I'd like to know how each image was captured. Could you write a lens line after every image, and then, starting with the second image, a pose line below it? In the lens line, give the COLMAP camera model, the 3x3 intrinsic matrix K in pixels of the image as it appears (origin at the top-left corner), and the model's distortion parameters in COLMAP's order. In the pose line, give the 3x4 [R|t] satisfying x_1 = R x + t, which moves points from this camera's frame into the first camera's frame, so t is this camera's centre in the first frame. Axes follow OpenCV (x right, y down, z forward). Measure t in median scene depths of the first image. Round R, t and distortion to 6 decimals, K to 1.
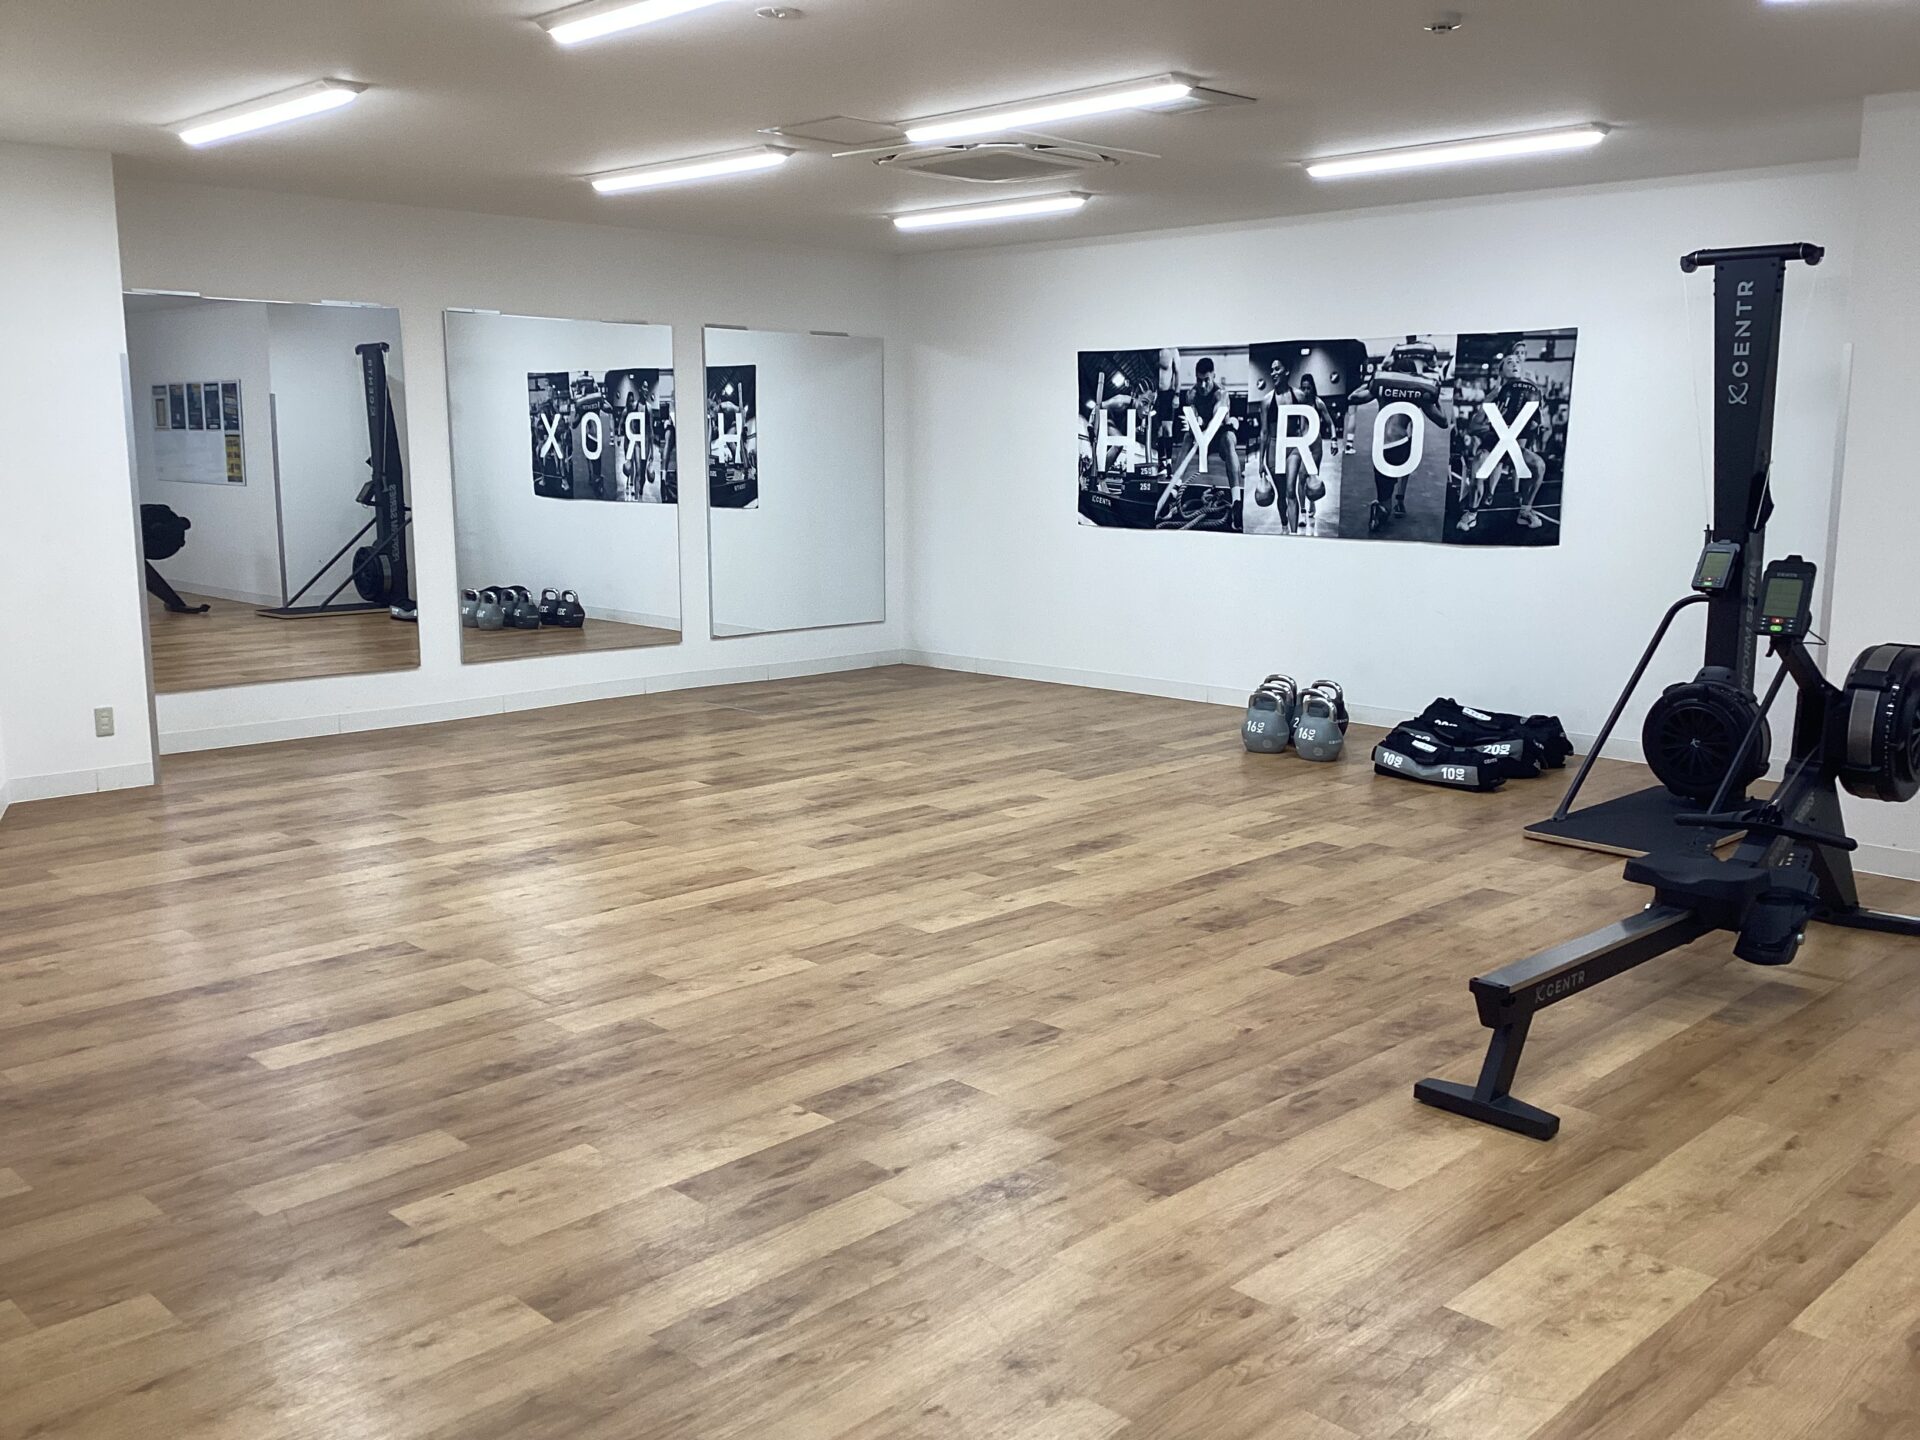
lens RADIAL K [[1724.2, 0, 957.3], [0, 1724.2, 724.3], [0, 0, 1]] dist [0.059341, -0.094001]
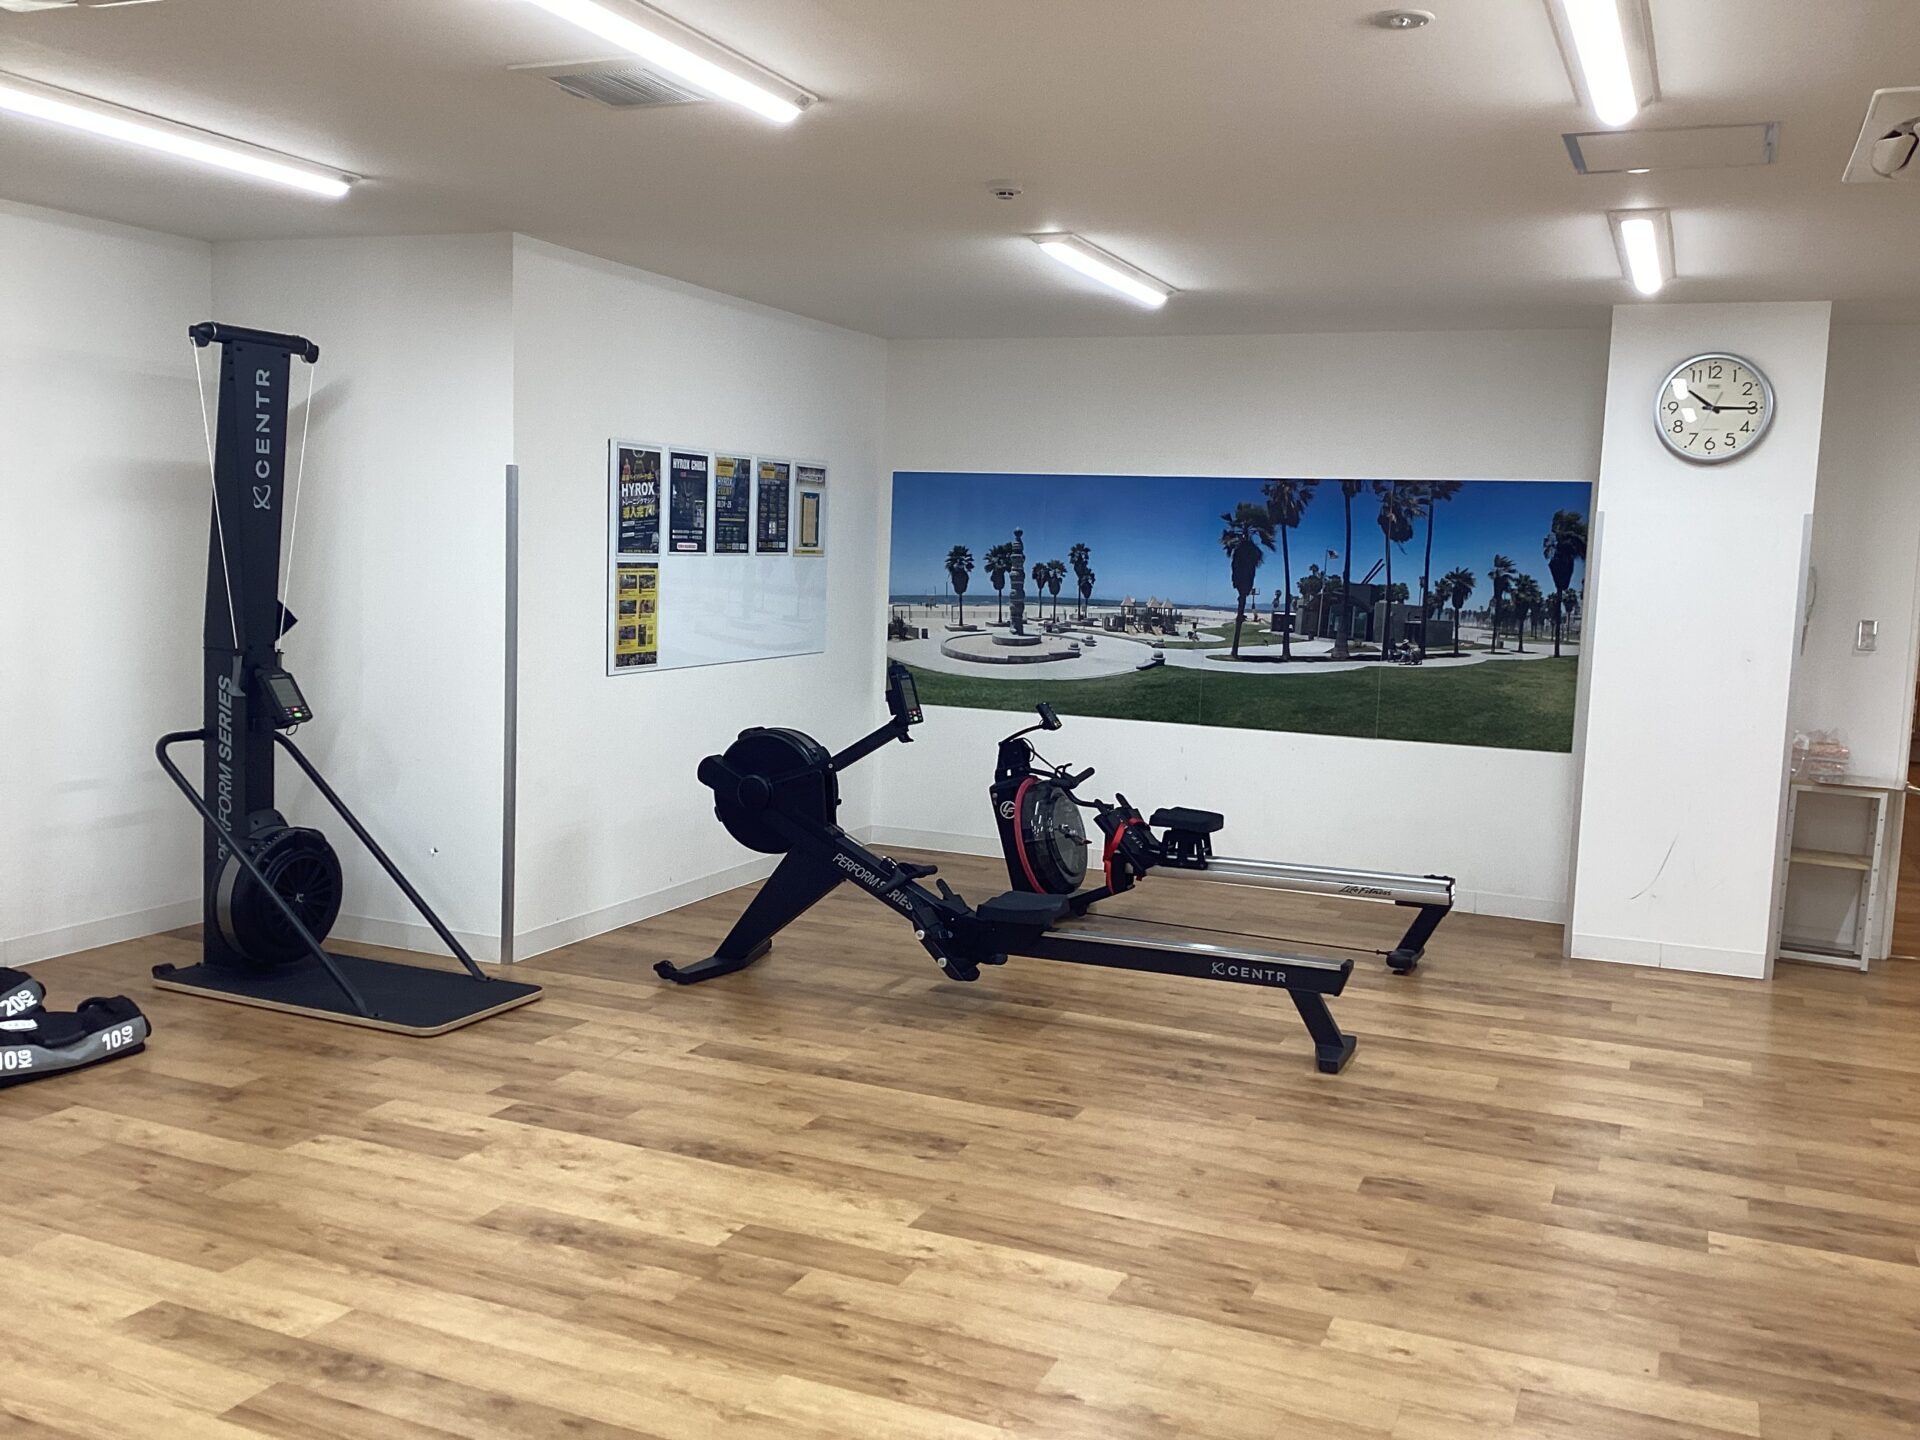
lens RADIAL K [[1724.2, 0, 949.0], [0, 1724.2, 716.1], [0, 0, 1]] dist [0.059341, -0.094001]
pose [[-0.363091, -0.112799, 0.924901, -0.656708], [0.119486, 0.978812, 0.166281, -0.246494], [-0.924060, 0.170888, -0.341921, 1.322613]]
